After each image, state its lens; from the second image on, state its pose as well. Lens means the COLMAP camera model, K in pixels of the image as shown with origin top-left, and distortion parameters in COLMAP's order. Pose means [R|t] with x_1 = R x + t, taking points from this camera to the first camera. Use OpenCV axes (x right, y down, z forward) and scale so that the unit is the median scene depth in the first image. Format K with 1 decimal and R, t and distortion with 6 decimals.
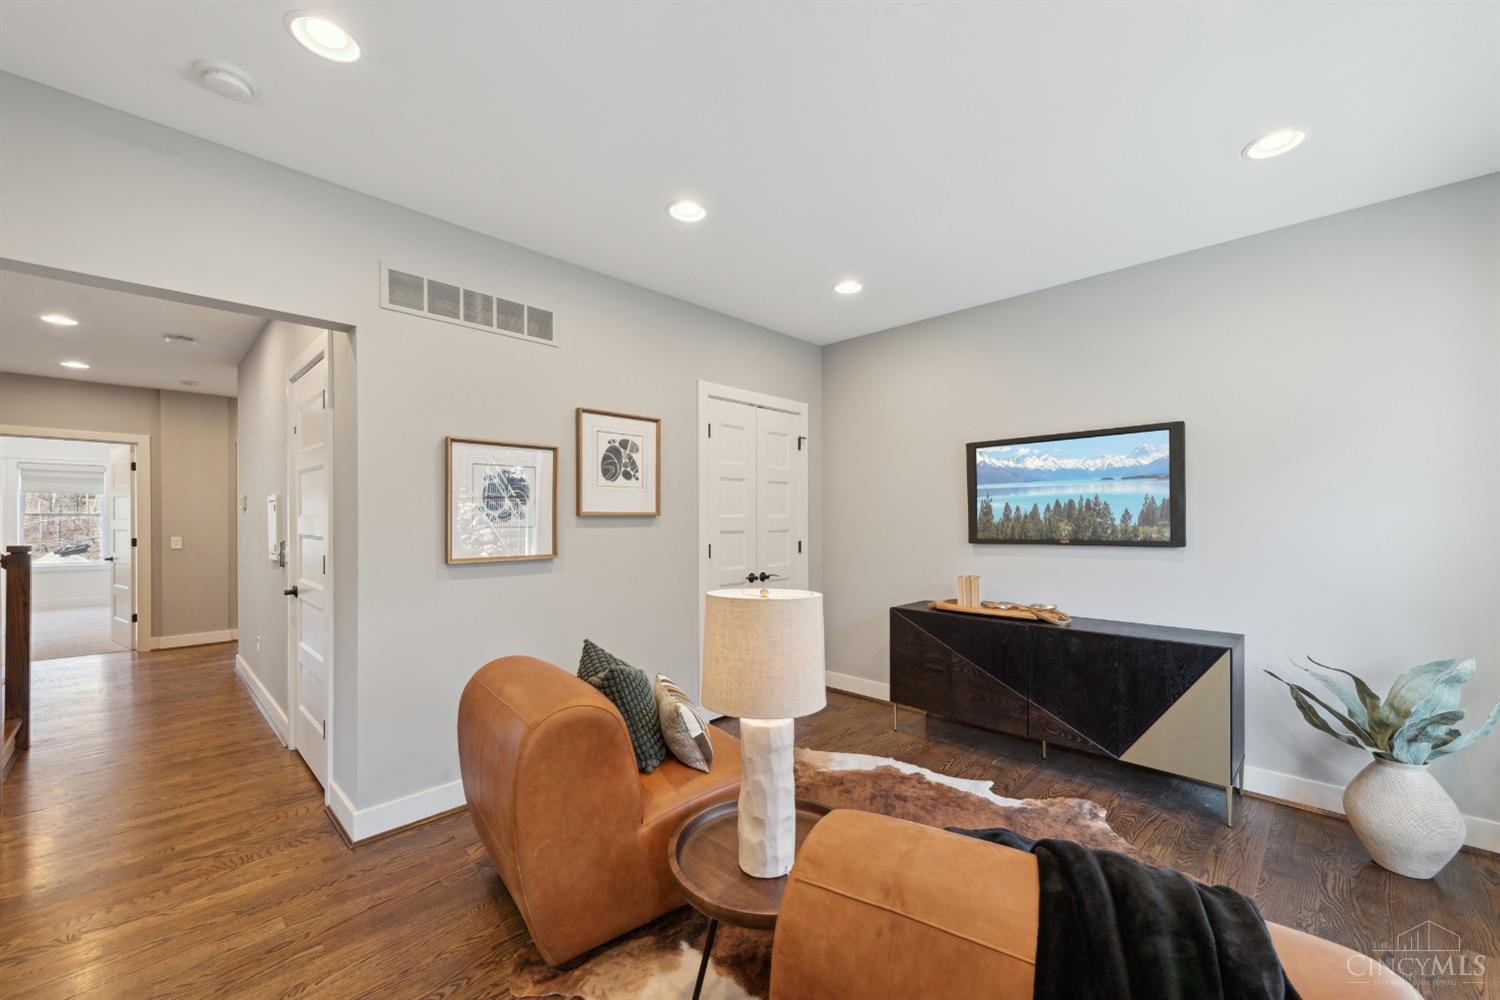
lens RADIAL K [[585.3, 0, 754.1], [0, 585.3, 522.5], [0, 0, 1]] dist [-0.000517, -0.000282]
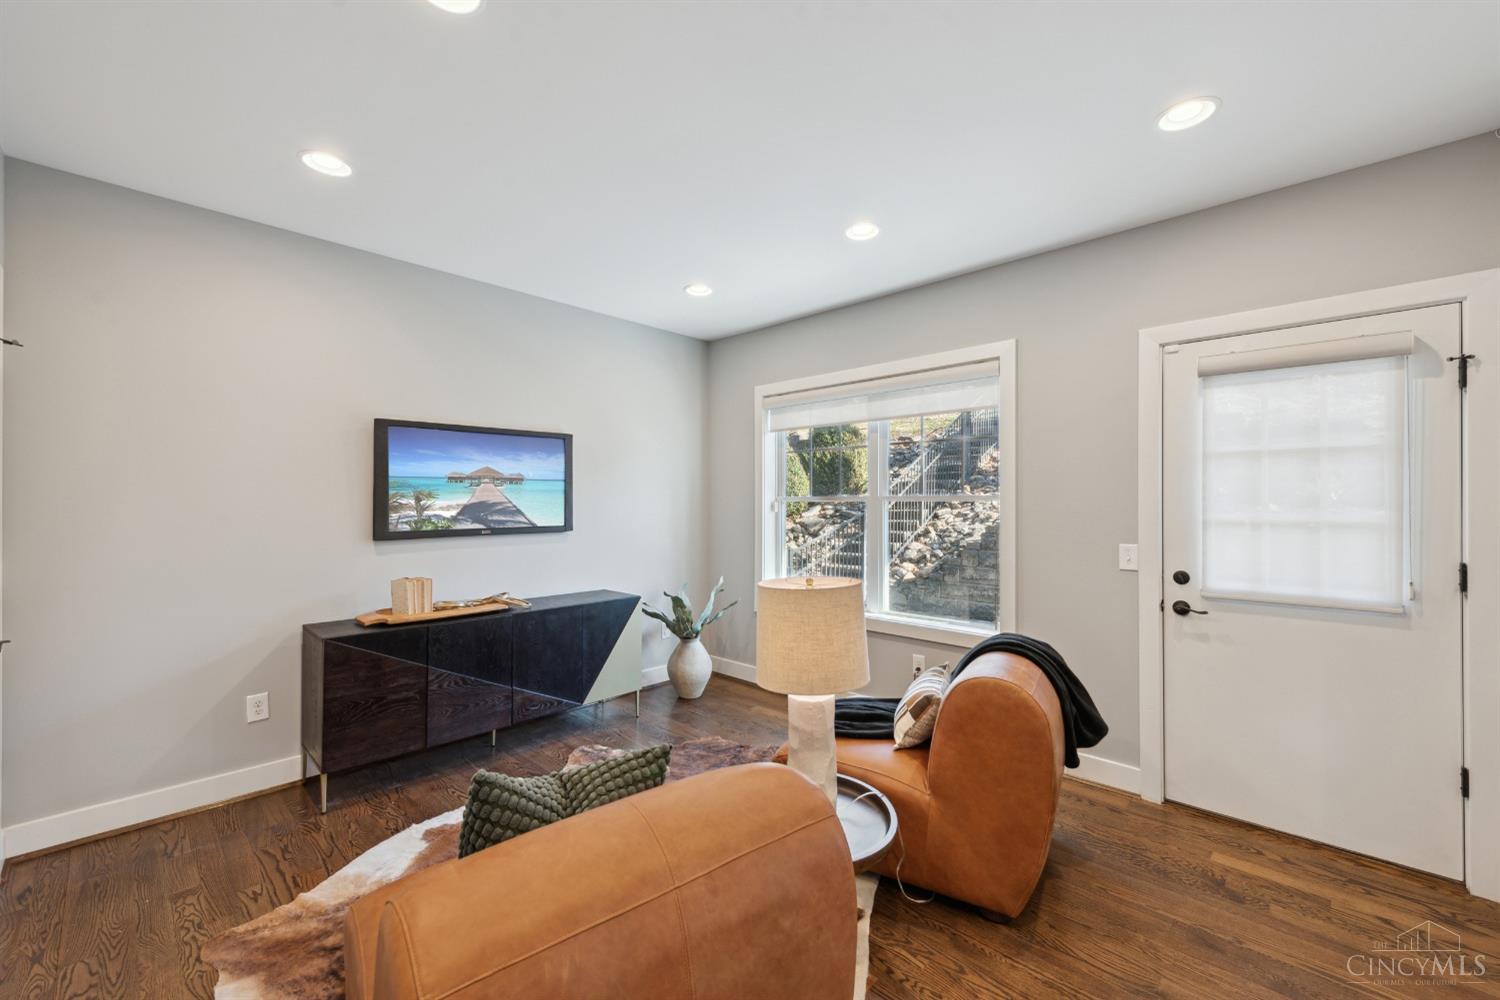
lens RADIAL K [[604.5, 0, 757.9], [0, 604.5, 500.5], [0, 0, 1]] dist [0.002615, 0.000115]
pose [[-0.011981, 0.002159, 0.999926, -0.611112], [0.006087, 0.999979, -0.002086, -0.020385], [-0.999910, 0.006062, -0.011994, 0.596002]]
